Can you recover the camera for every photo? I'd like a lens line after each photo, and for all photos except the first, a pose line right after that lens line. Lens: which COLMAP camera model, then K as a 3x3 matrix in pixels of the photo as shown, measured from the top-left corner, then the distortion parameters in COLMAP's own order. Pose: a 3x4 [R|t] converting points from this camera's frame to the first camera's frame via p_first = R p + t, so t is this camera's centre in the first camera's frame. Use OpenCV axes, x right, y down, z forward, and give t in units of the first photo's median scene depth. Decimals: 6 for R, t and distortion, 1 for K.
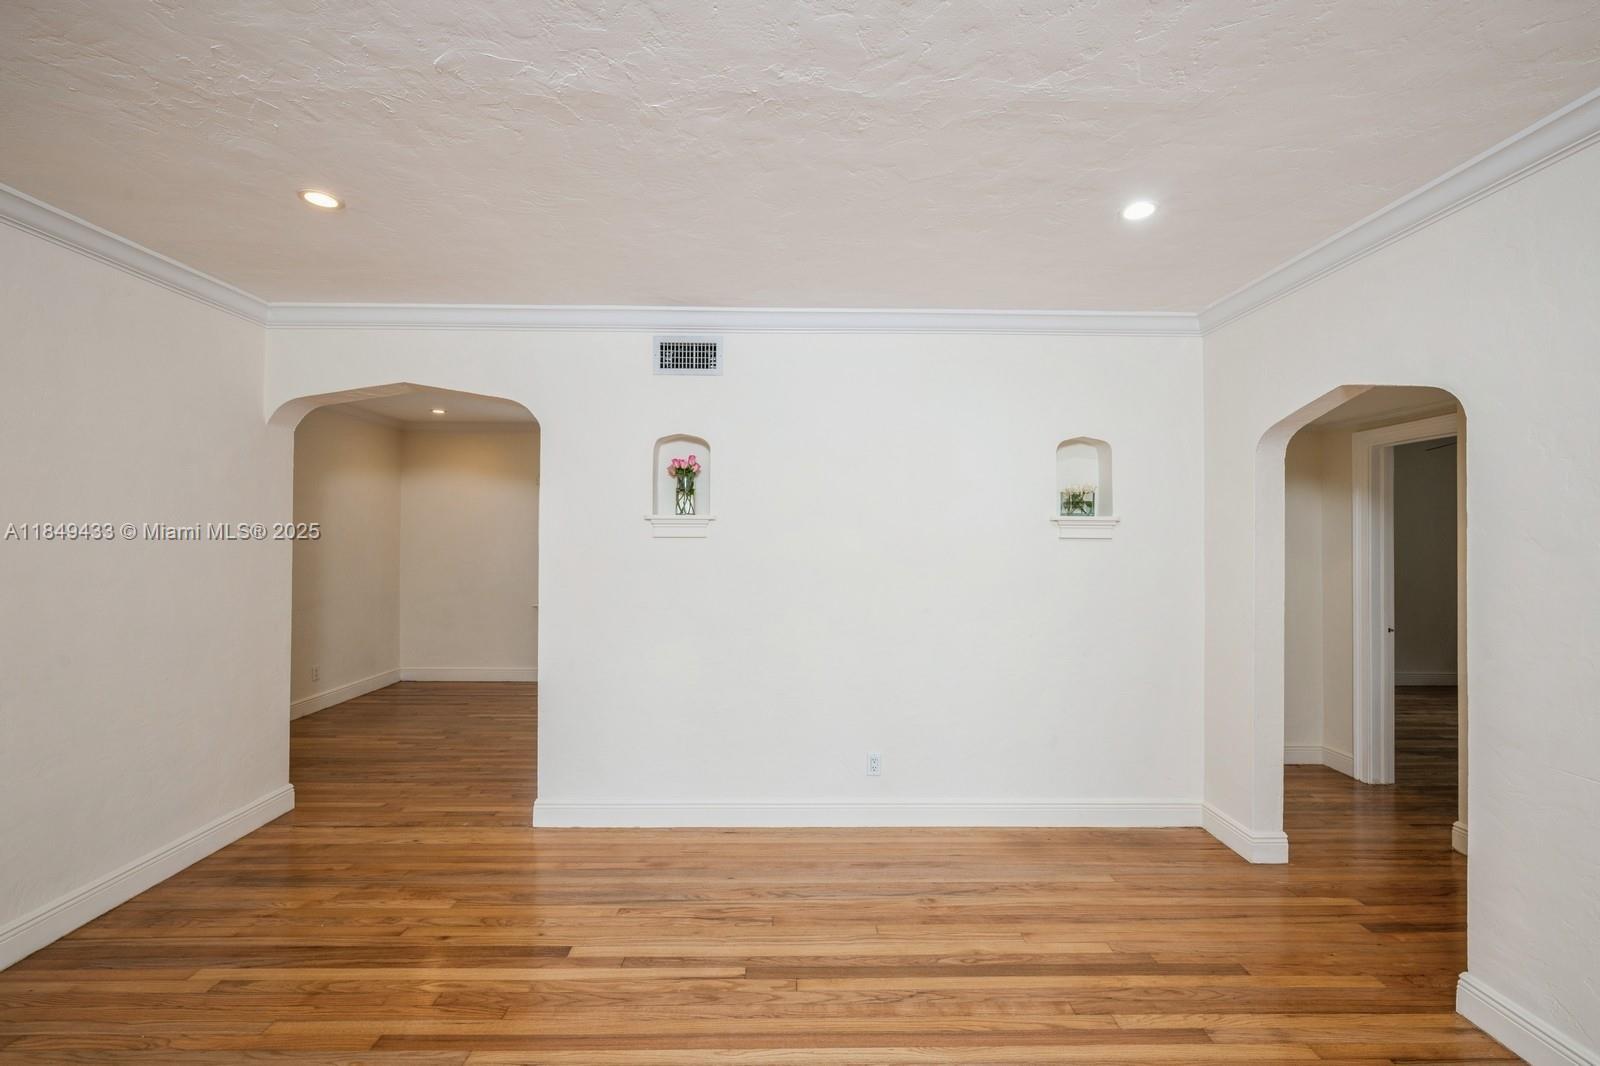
lens RADIAL K [[645.0, 0, 799.9], [0, 645.0, 527.3], [0, 0, 1]] dist [-0.000909, -0.000804]
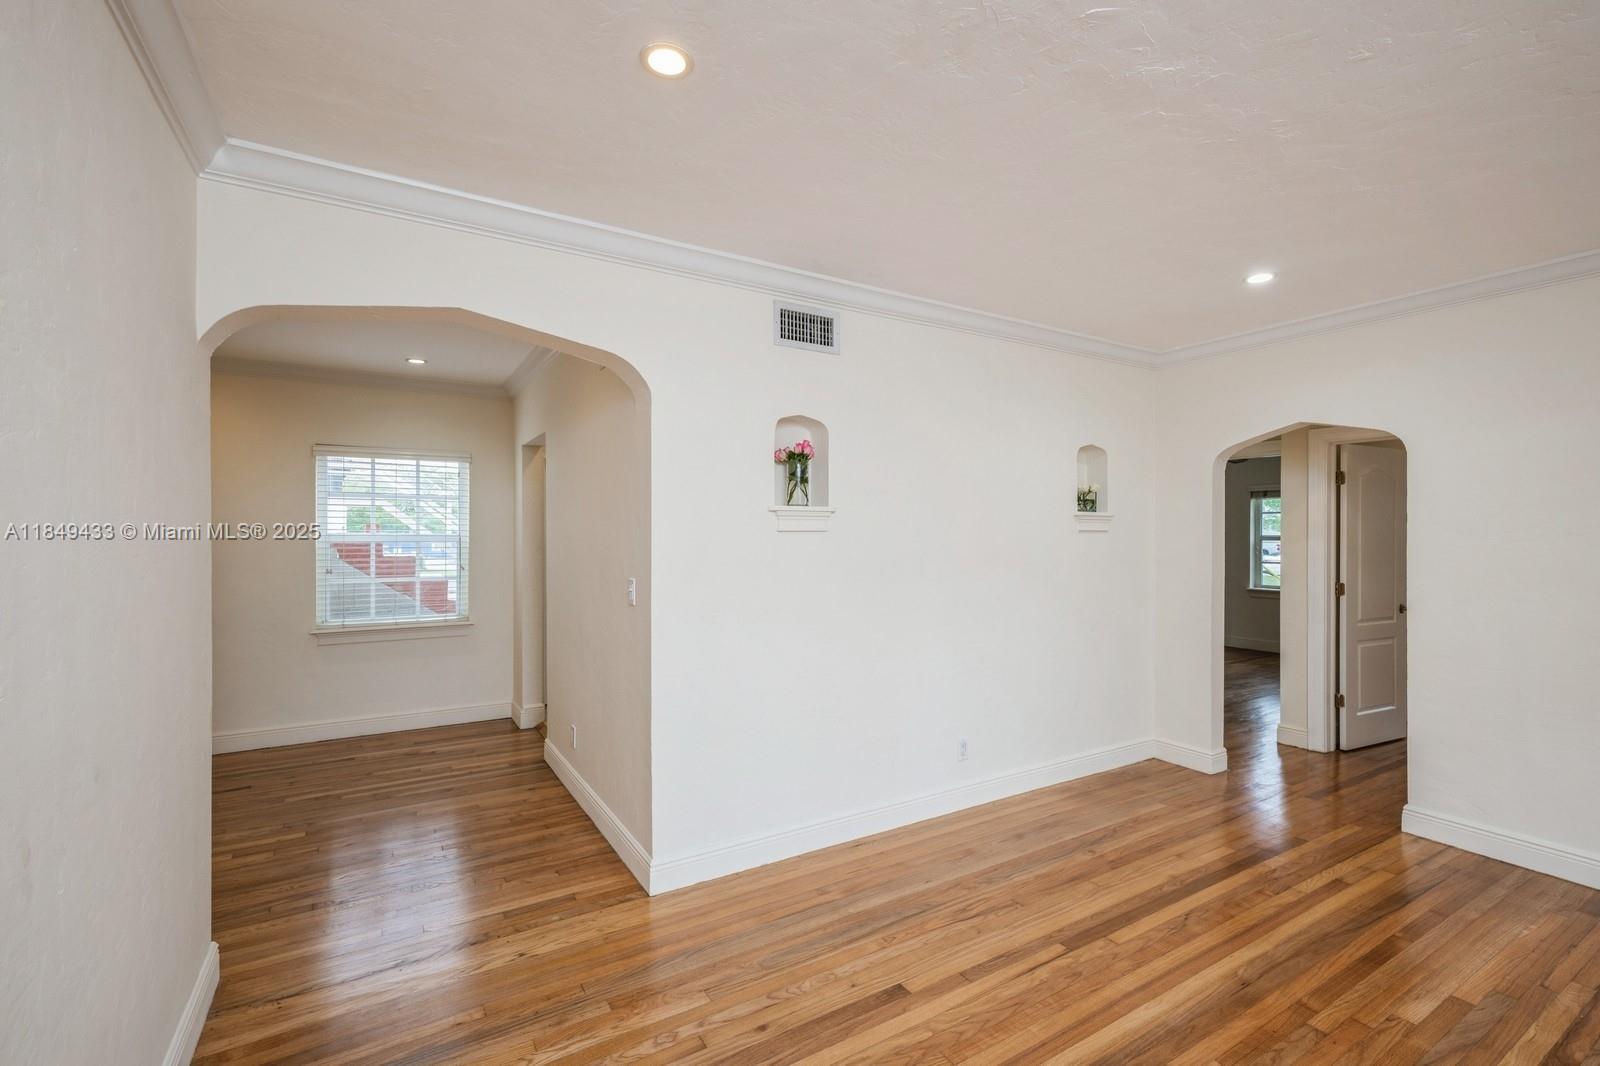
lens RADIAL K [[706.9, 0, 800.0], [0, 706.9, 533.0], [0, 0, 1]] dist [0.011192, -0.000324]
pose [[0.860972, -0.004695, 0.508631, -0.781102], [-0.003591, 0.999876, 0.015307, 0.003110], [-0.508640, -0.015006, 0.860849, 0.178725]]
